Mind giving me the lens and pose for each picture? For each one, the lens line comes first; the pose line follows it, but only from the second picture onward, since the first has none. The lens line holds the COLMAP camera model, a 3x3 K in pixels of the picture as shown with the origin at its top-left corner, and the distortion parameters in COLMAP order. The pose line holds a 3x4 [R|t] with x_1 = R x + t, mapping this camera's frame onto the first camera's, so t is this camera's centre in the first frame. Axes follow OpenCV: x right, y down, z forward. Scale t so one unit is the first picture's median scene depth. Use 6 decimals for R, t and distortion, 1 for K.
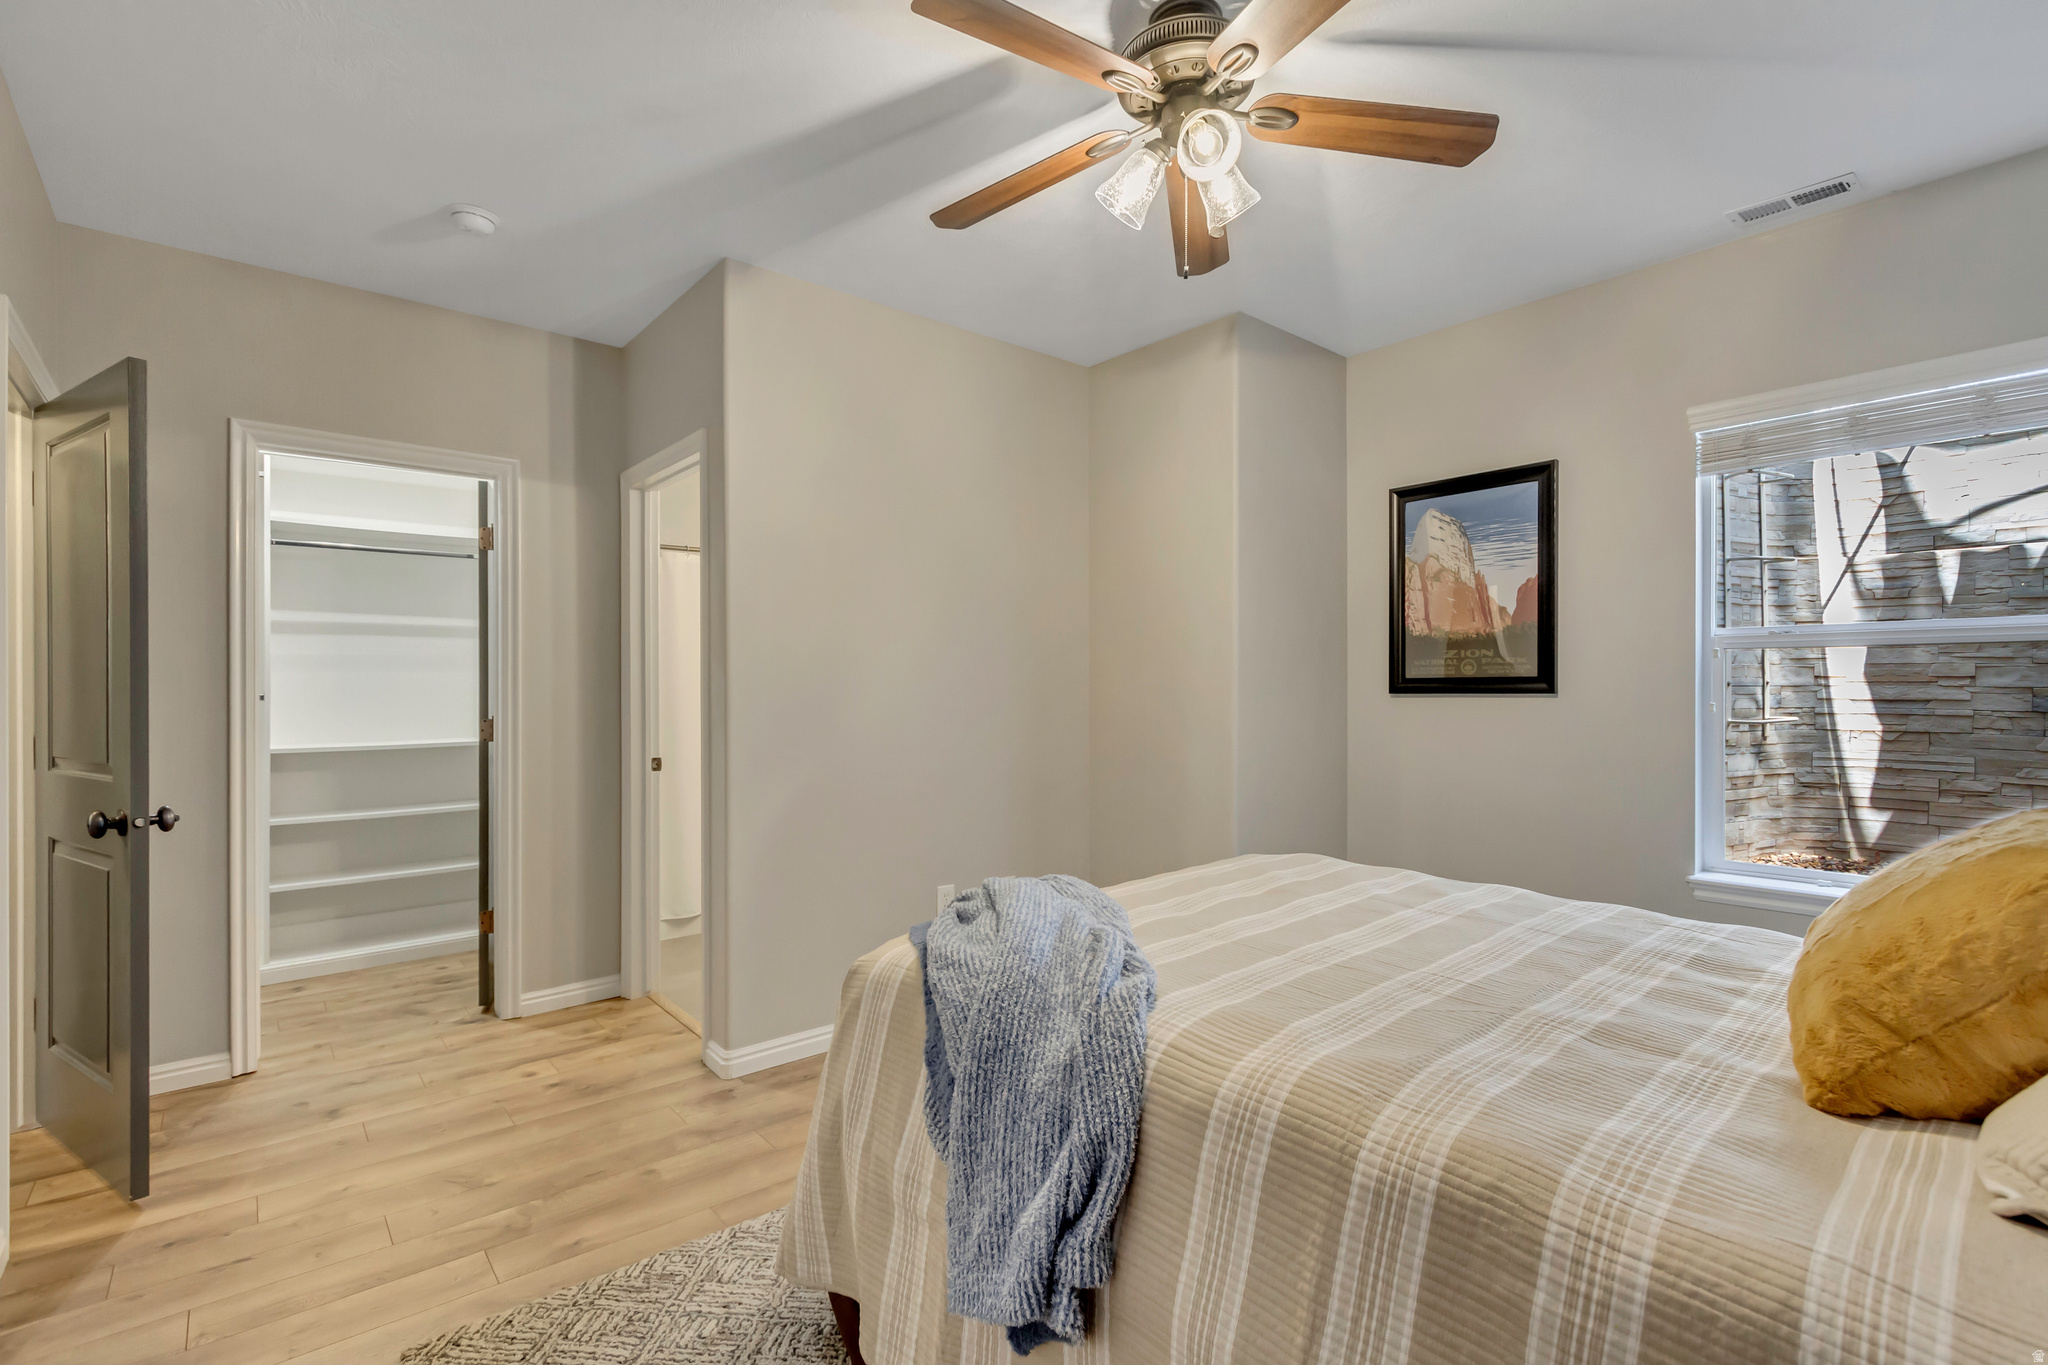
lens RADIAL K [[931.8, 0, 1034.9], [0, 931.8, 689.5], [0, 0, 1]] dist [-0.001069, -0.000820]
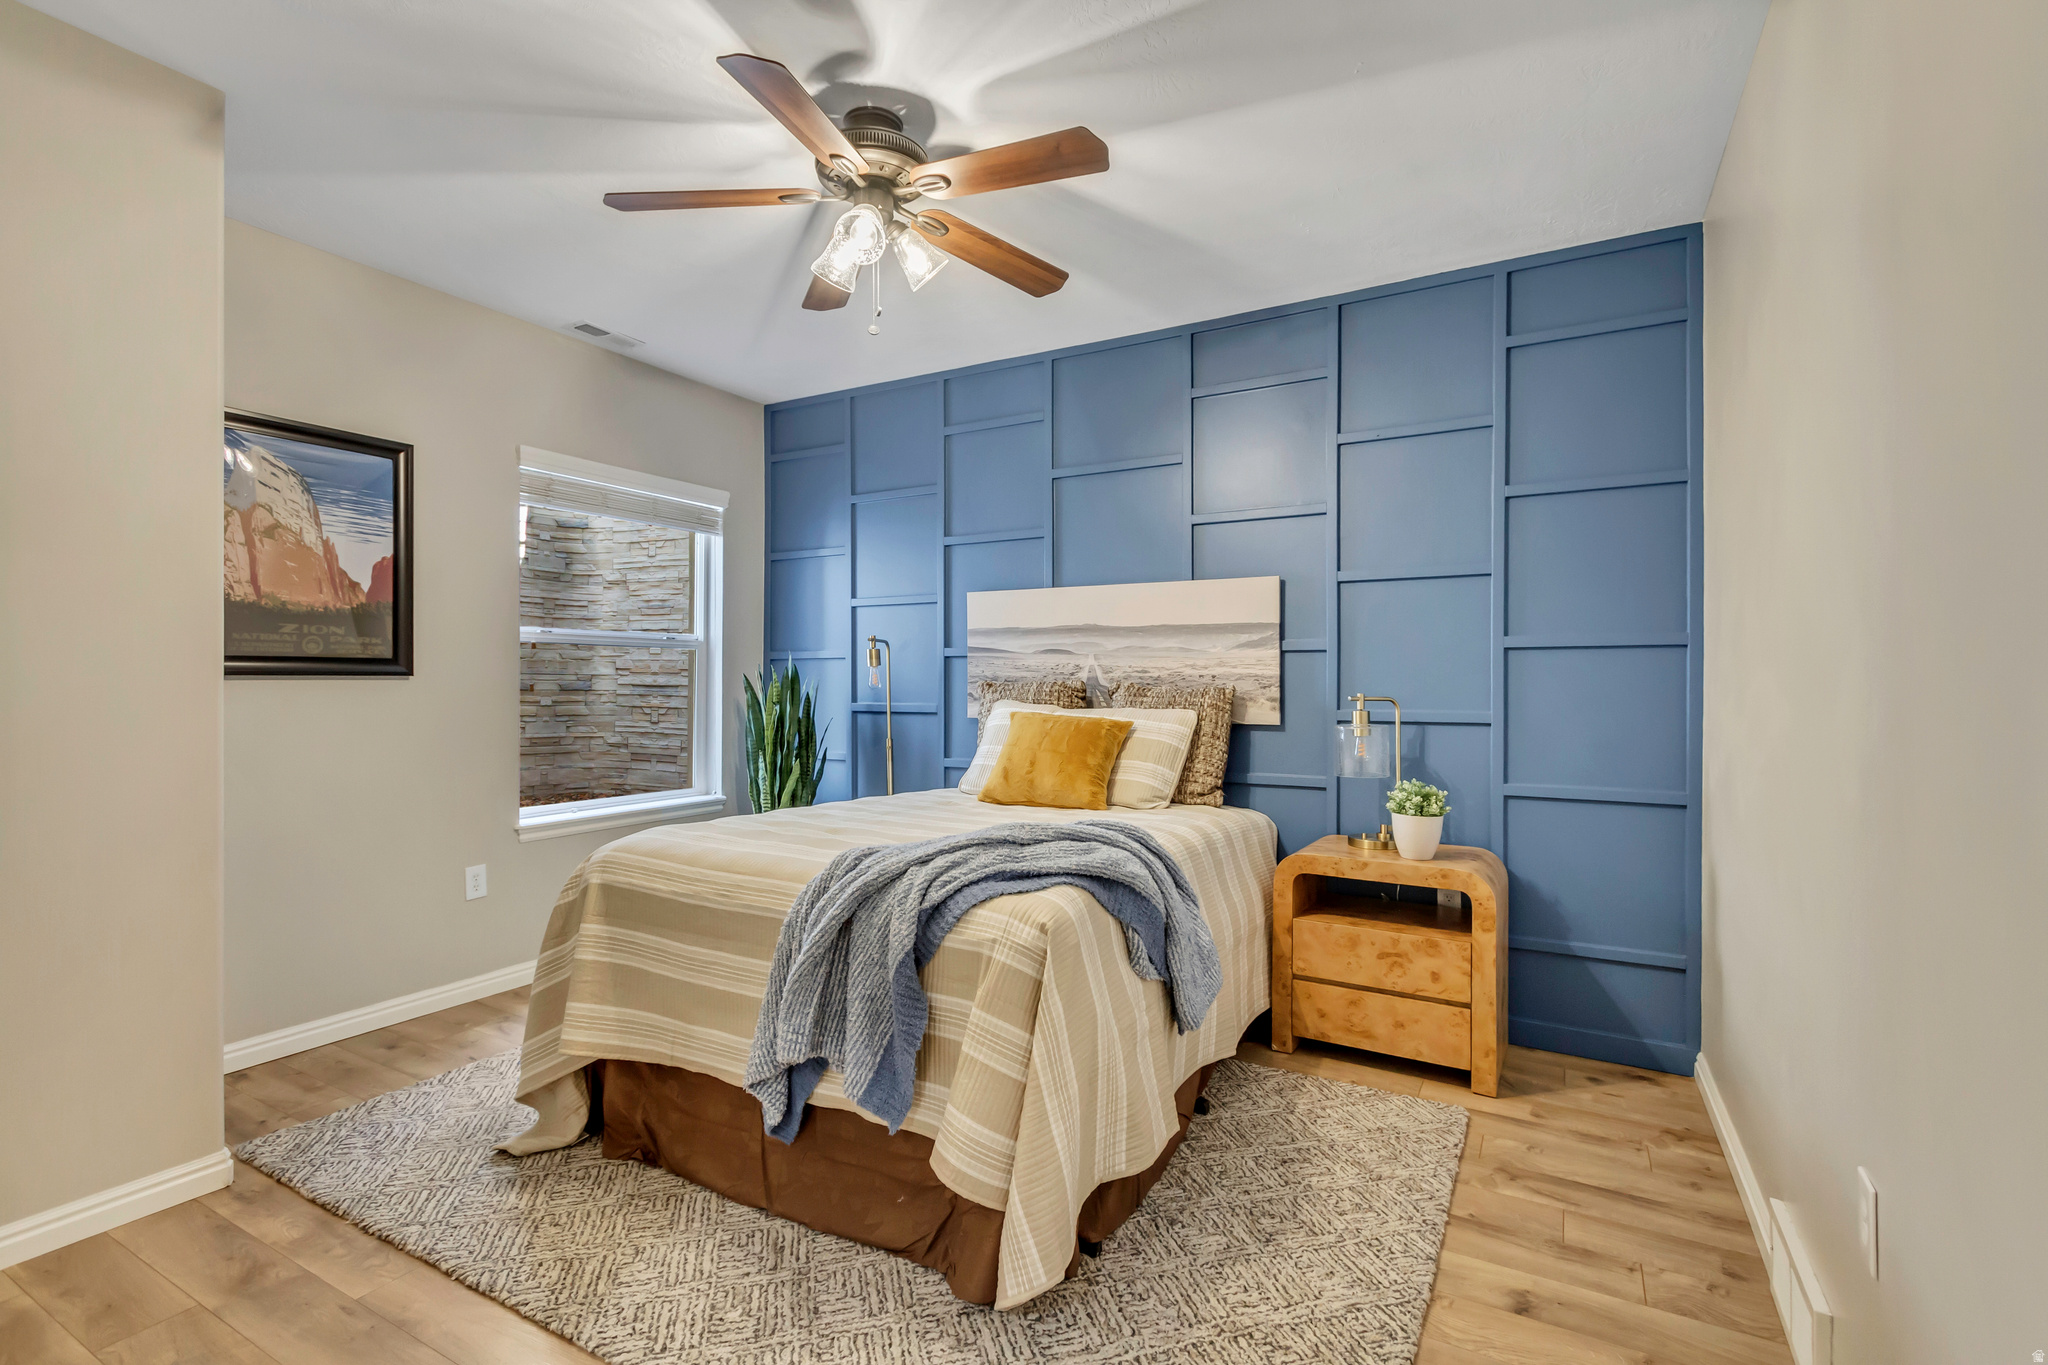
lens RADIAL K [[943.2, 0, 1023.4], [0, 943.2, 678.9], [0, 0, 1]] dist [0.010593, -0.003819]
pose [[-0.327685, 0.006173, 0.944767, -0.600562], [-0.002515, 0.999969, -0.007406, 0.013159], [-0.944784, -0.004803, -0.327659, 0.670775]]
